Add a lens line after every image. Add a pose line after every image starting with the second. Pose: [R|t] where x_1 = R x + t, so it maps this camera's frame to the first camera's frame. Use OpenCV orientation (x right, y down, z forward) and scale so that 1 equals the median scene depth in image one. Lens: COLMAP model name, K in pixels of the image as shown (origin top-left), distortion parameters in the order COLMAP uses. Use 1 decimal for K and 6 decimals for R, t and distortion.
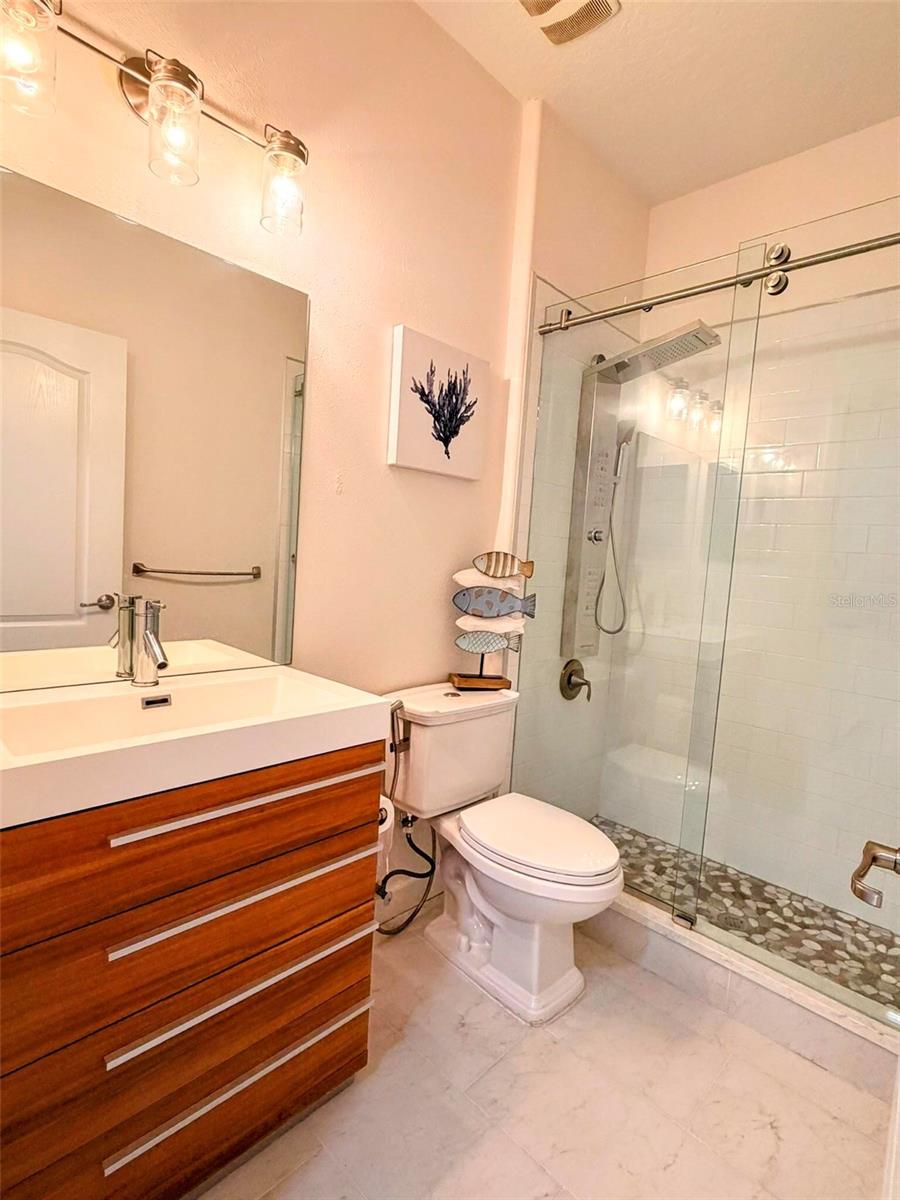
lens RADIAL K [[584.5, 0, 450.0], [0, 584.5, 600.0], [0, 0, 1]] dist [0.001991, 0.000194]
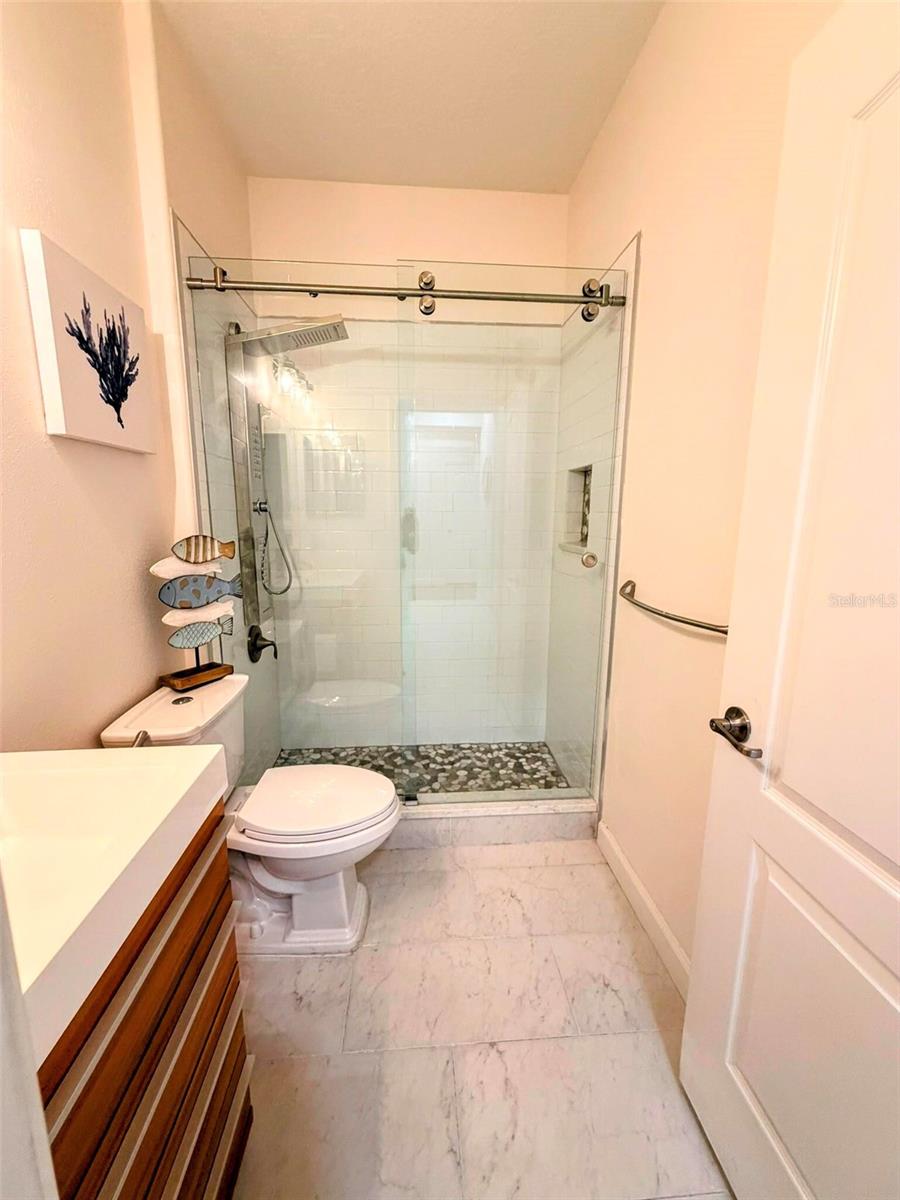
lens RADIAL K [[477.1, 0, 446.1], [0, 477.1, 597.8], [0, 0, 1]] dist [-0.001560, -0.000396]
pose [[0.667520, -0.190829, 0.719724, -0.214633], [0.097416, 0.980675, 0.169668, -0.075177], [-0.738192, -0.043145, 0.673209, 0.201253]]
